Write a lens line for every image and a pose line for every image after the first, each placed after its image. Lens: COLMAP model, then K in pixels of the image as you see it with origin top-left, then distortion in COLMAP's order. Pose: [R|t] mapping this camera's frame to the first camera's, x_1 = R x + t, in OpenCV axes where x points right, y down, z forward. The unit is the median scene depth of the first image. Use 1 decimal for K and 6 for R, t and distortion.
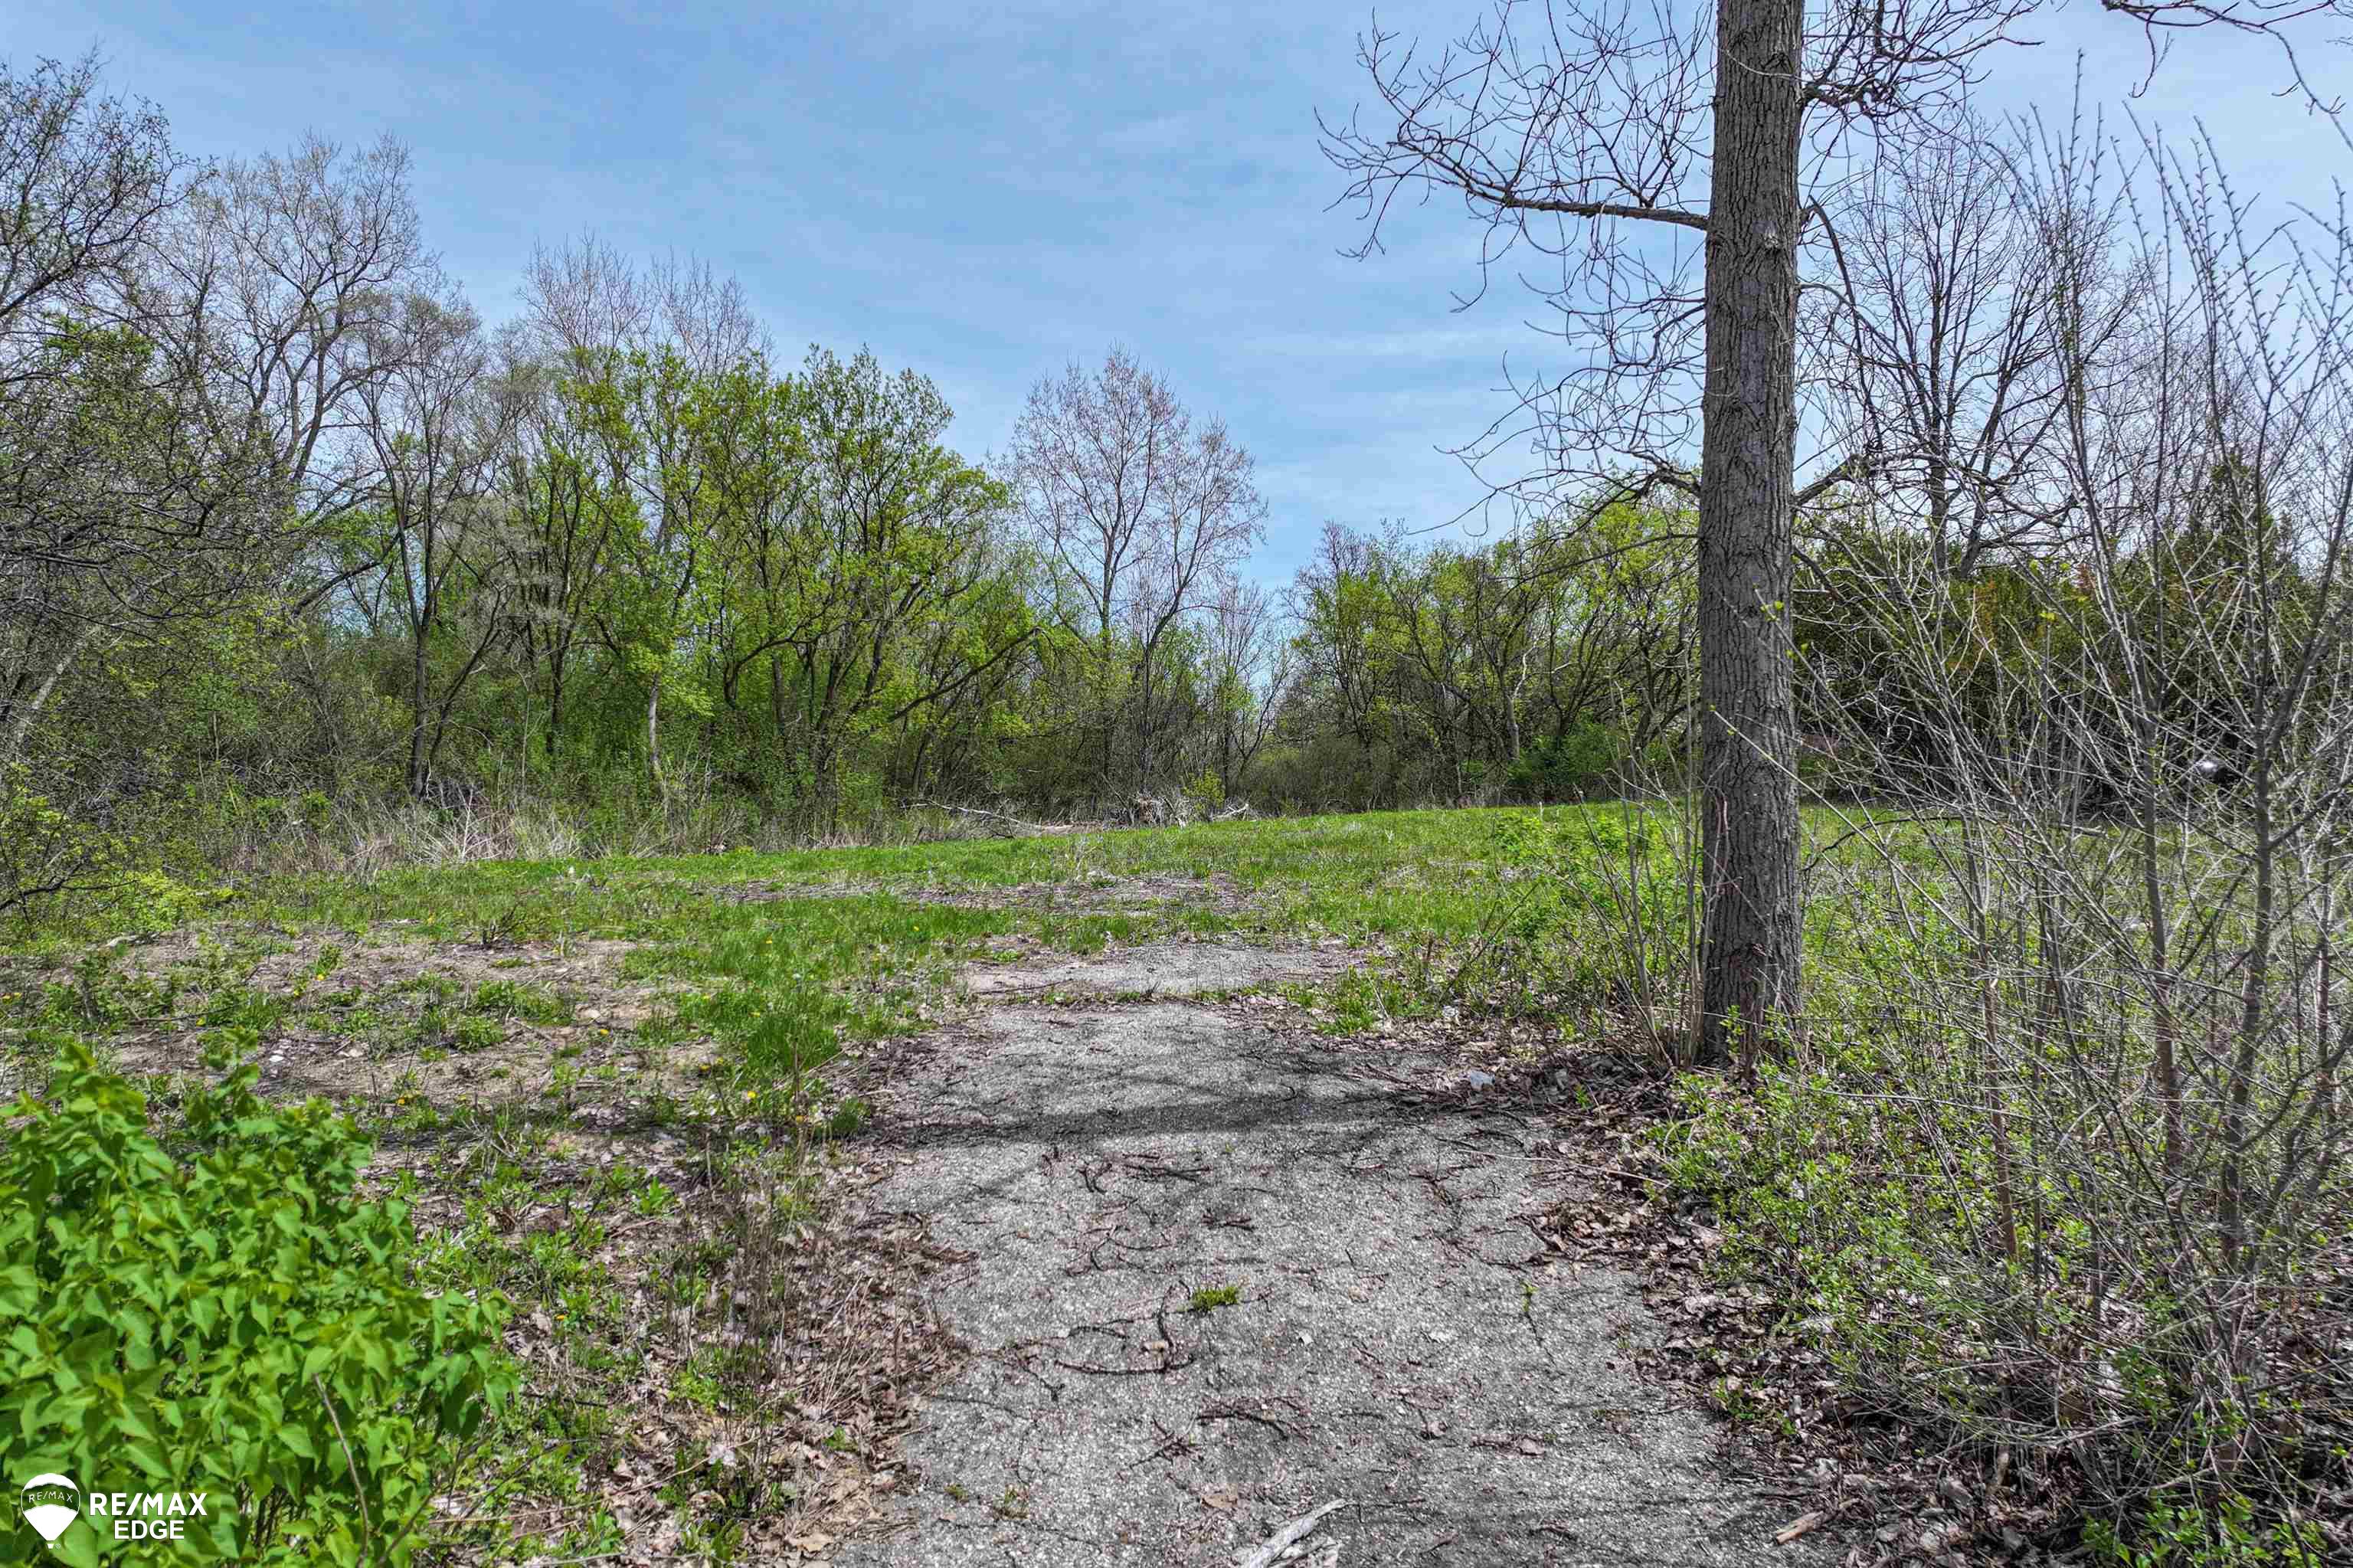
lens RADIAL K [[1658.4, 0, 1176.5], [0, 1658.4, 784.0], [0, 0, 1]] dist [-0.000101, 0.019616]
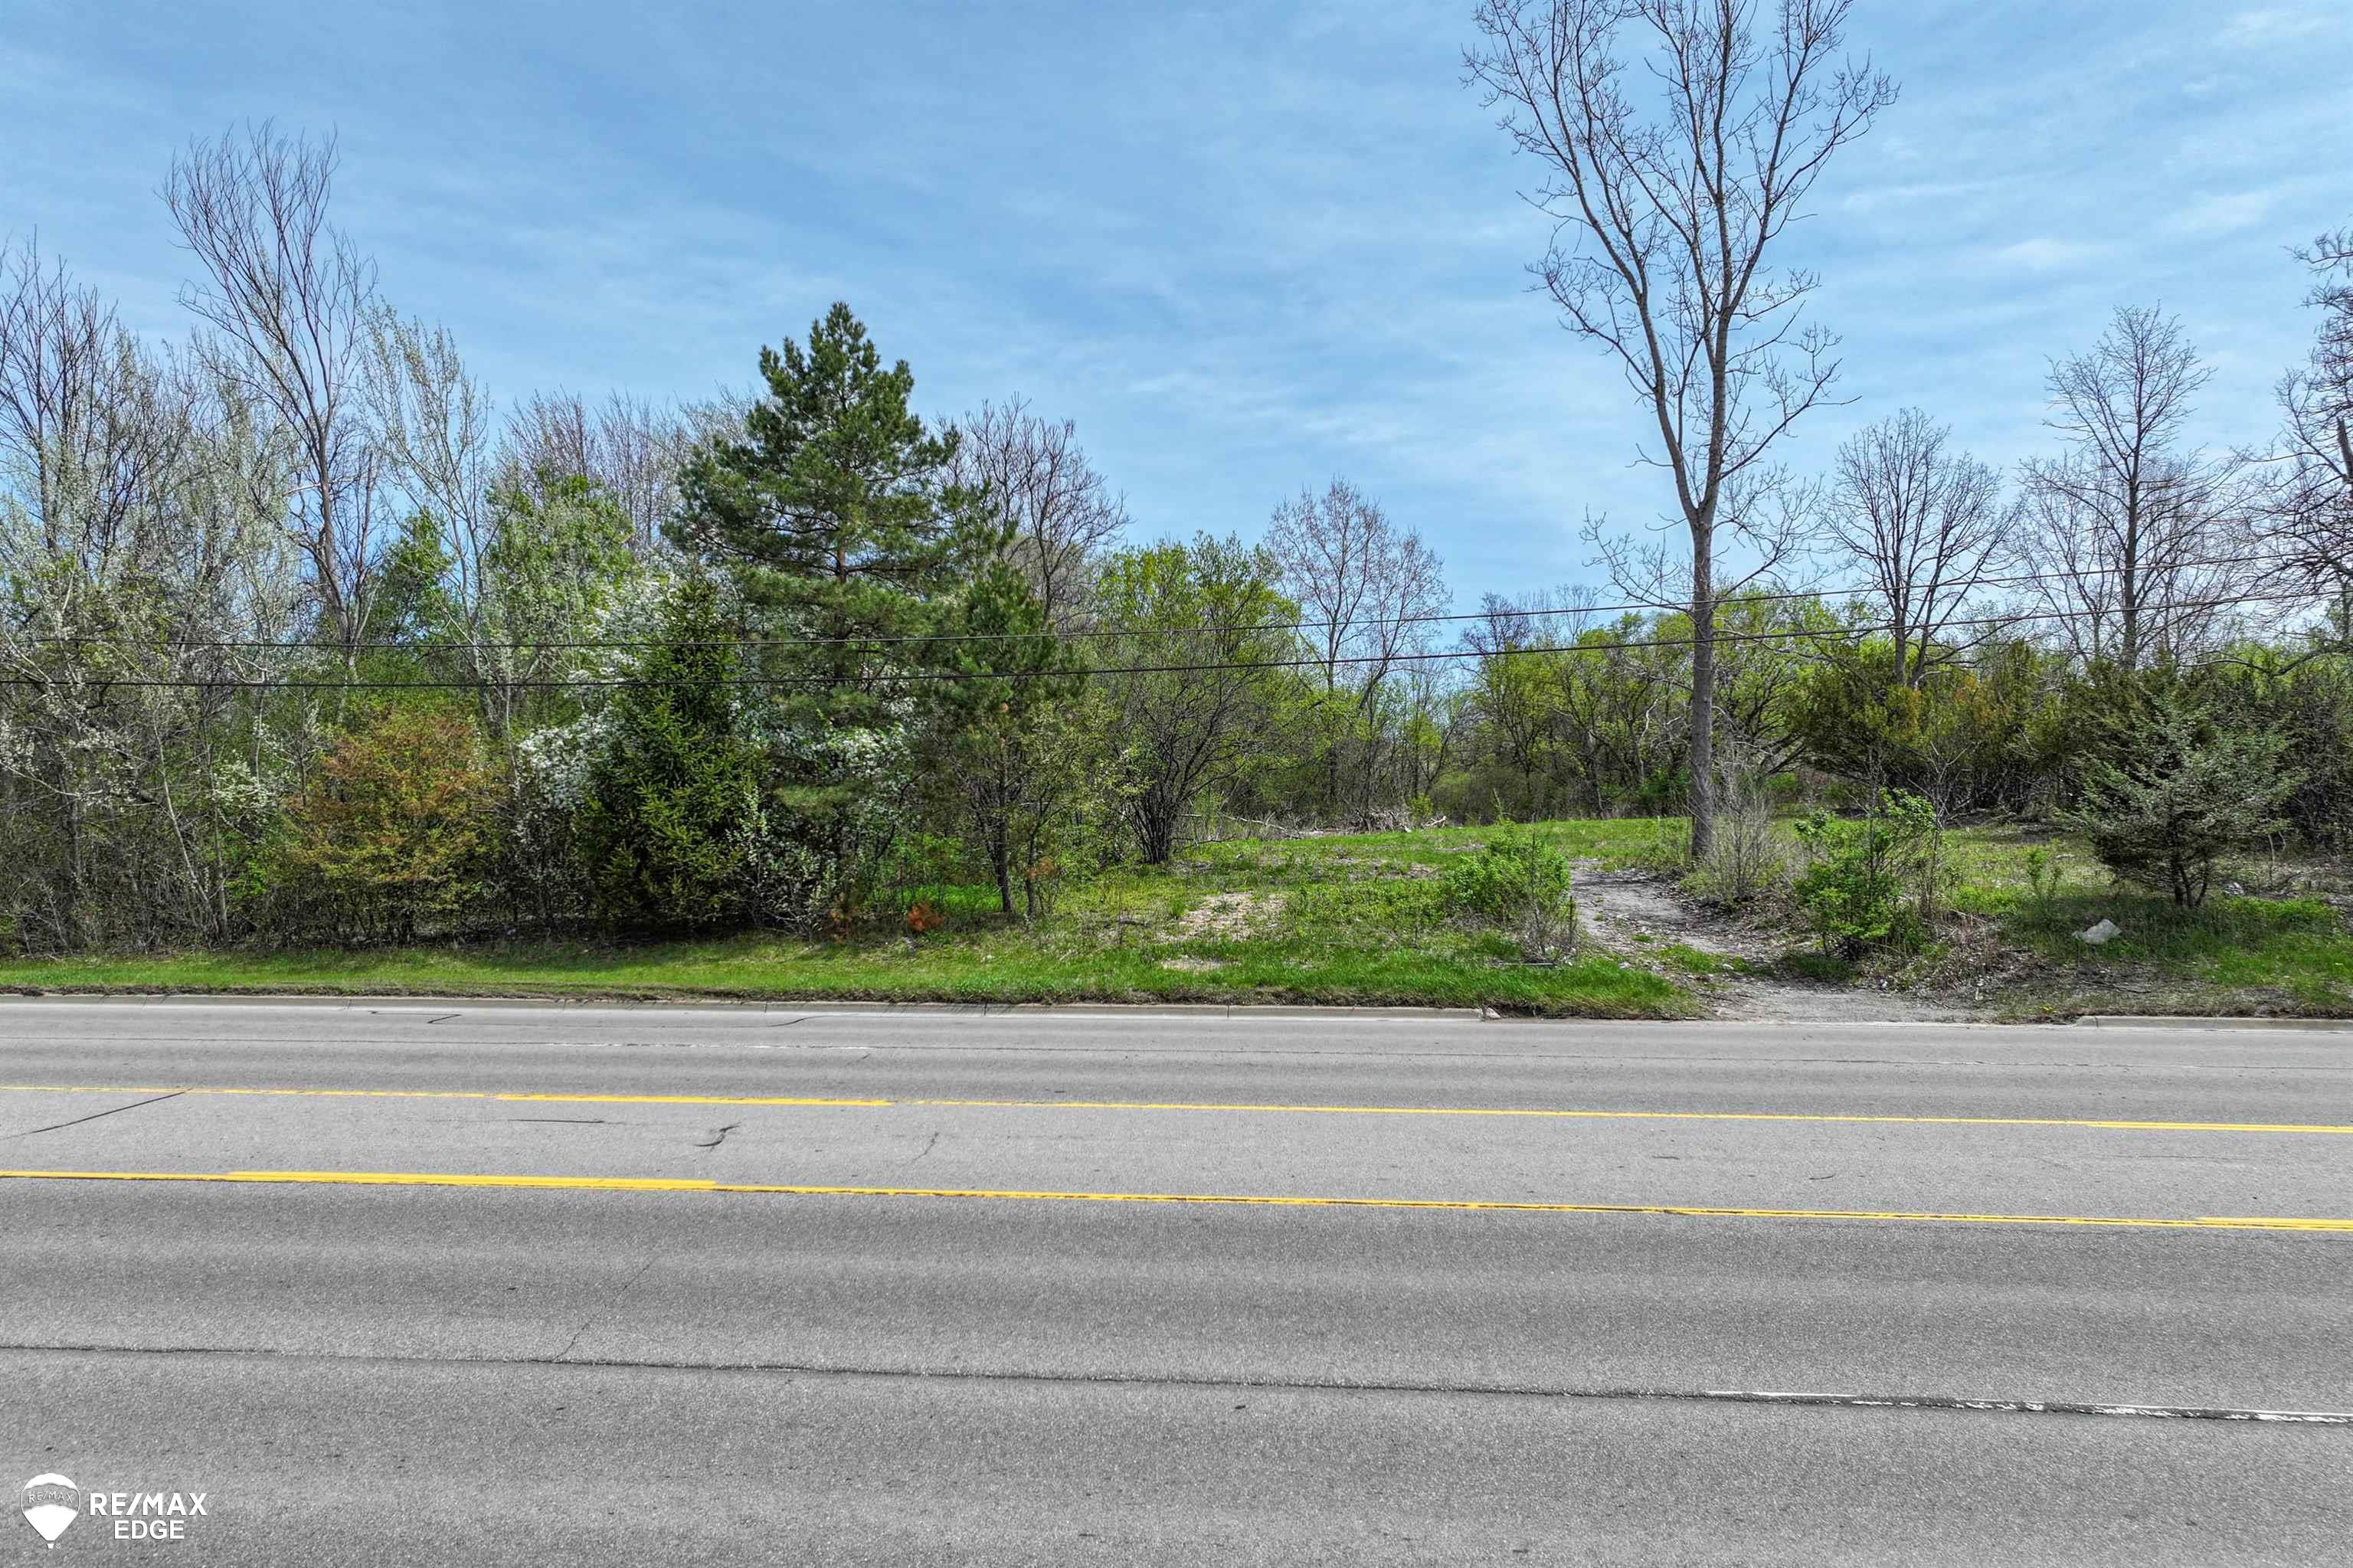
lens RADIAL K [[1658.4, 0, 1176.5], [0, 1658.4, 784.0], [0, 0, 1]] dist [-0.000101, 0.019616]
pose [[0.997660, -0.001796, -0.068348, -0.076548], [0.001276, 0.999970, -0.007659, -0.004472], [0.068359, 0.007554, 0.997632, -0.355745]]
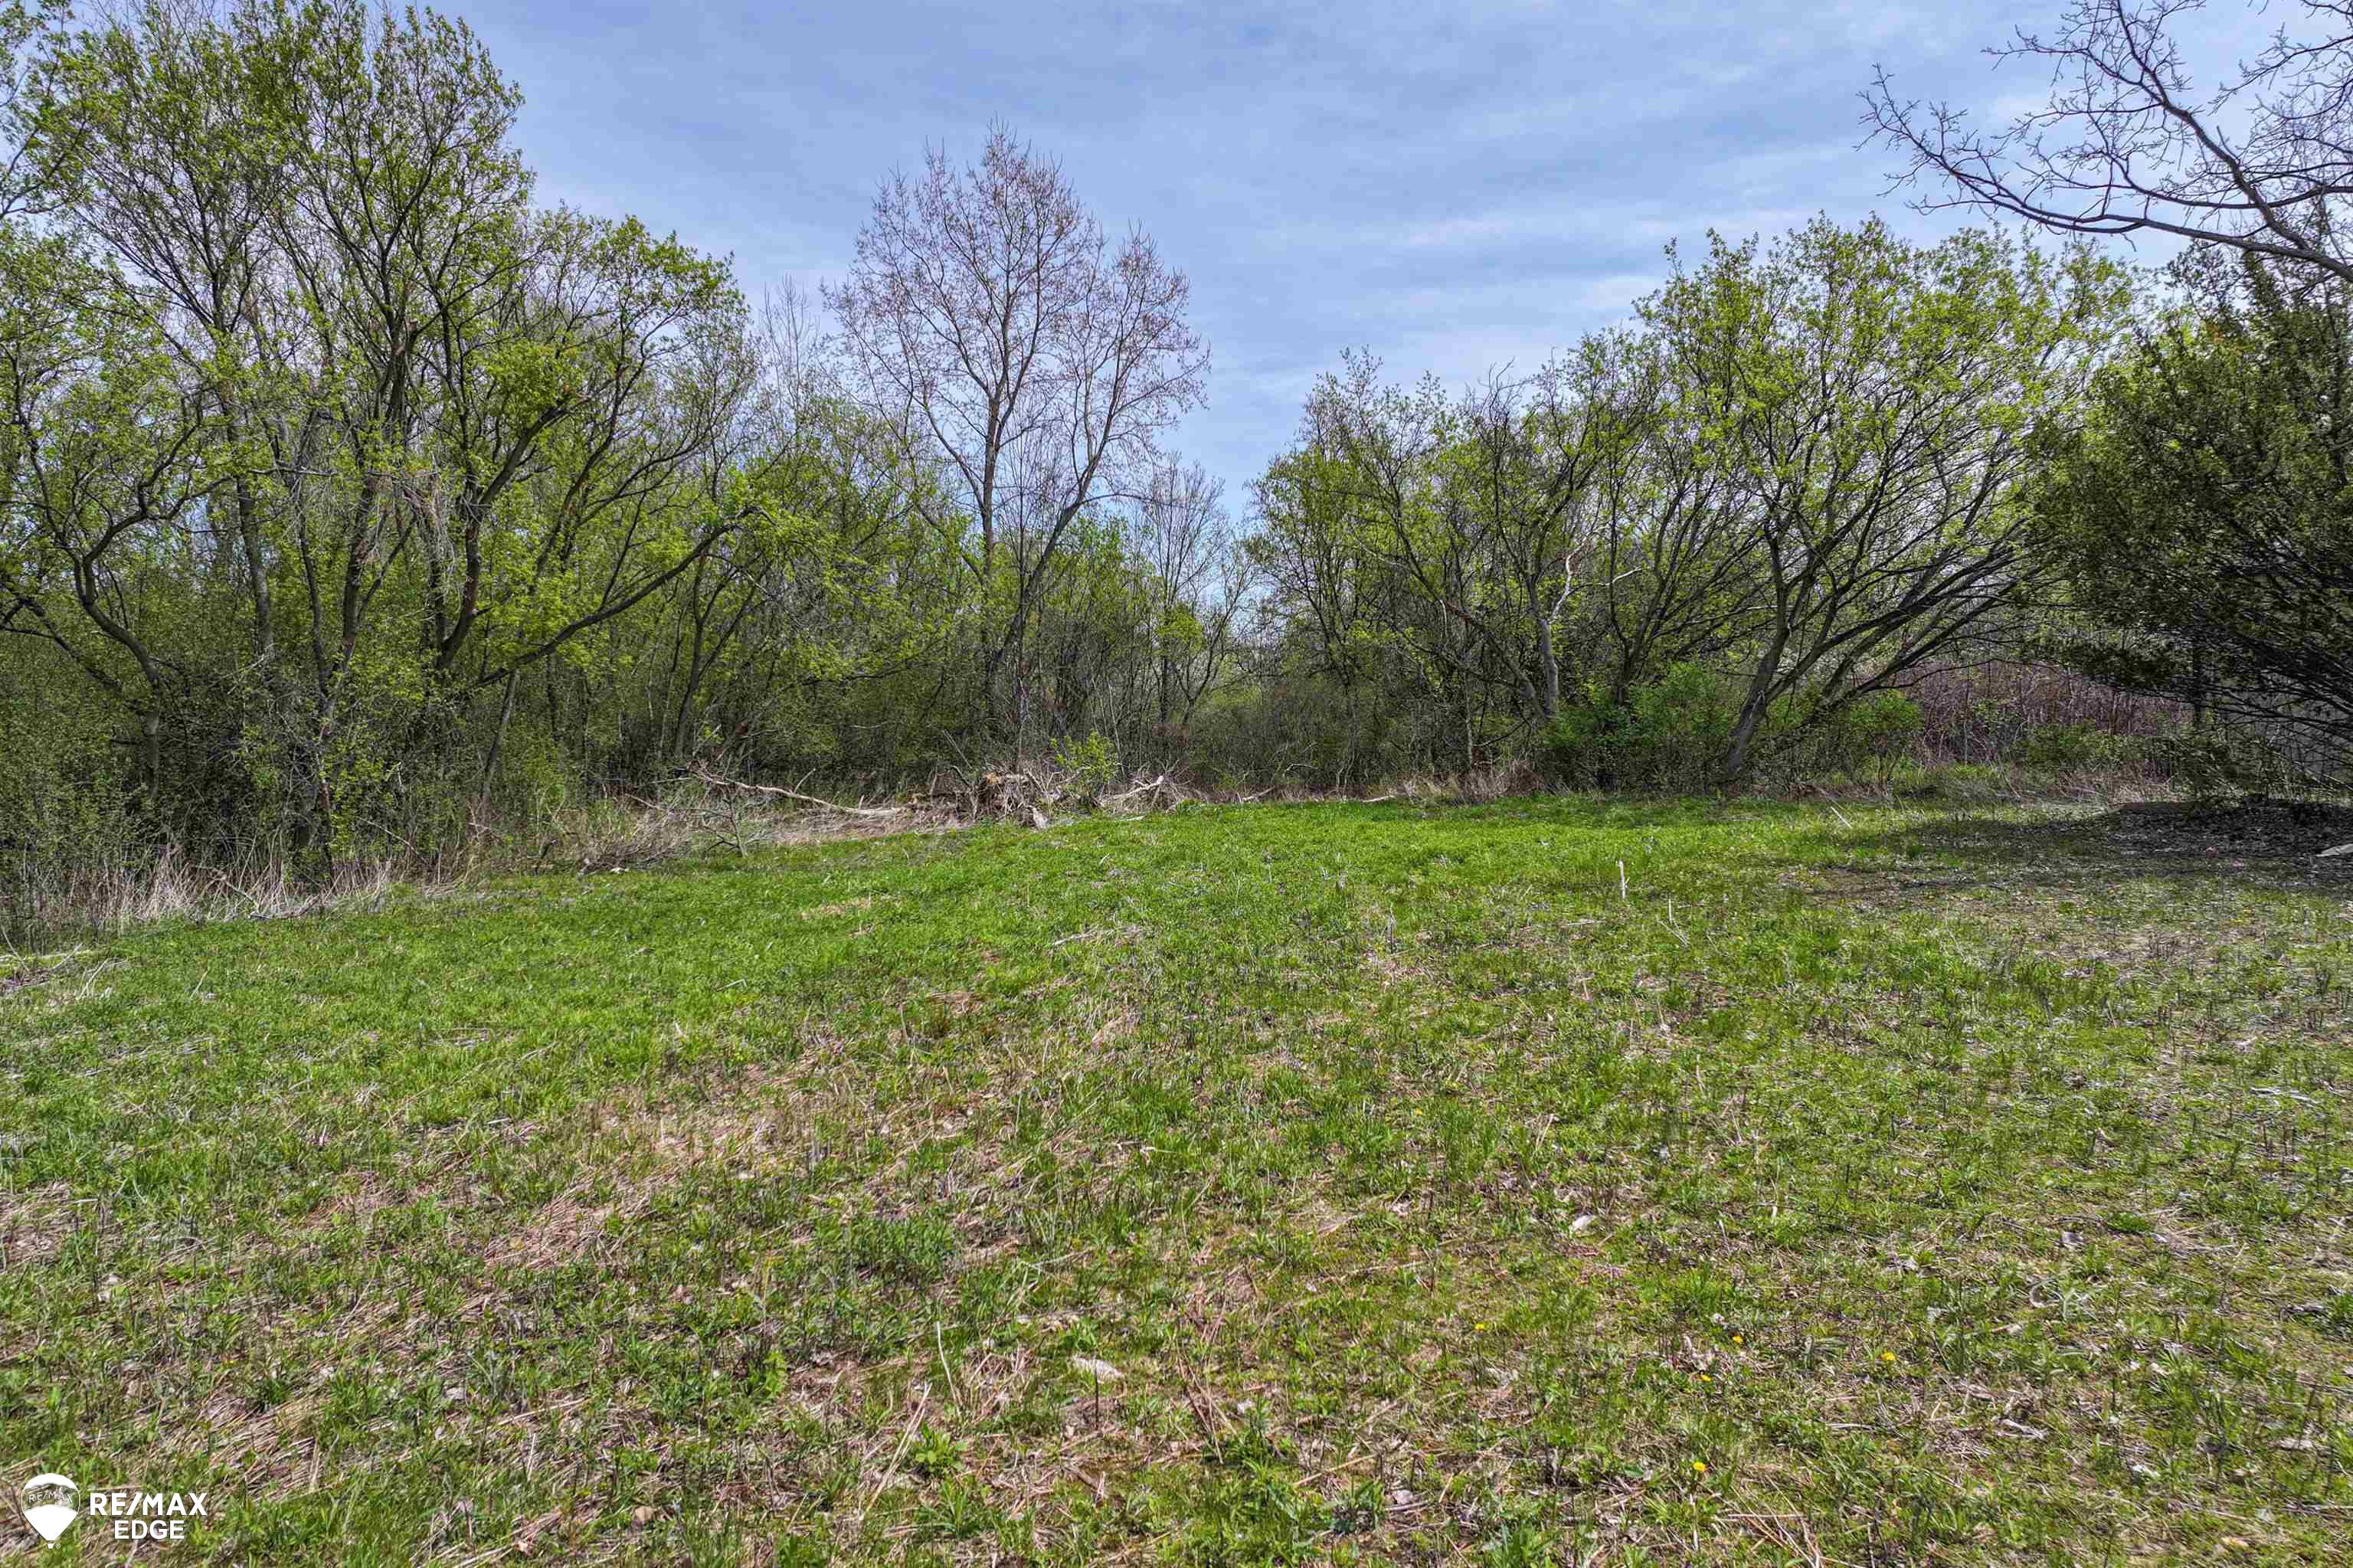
lens RADIAL K [[1658.4, 0, 1176.5], [0, 1658.4, 784.0], [0, 0, 1]] dist [-0.000101, 0.019616]
pose [[0.999825, 0.000822, -0.018667, 0.054550], [0.000087, 0.998817, 0.048624, -0.016373], [0.018685, -0.048617, 0.998643, 0.274546]]
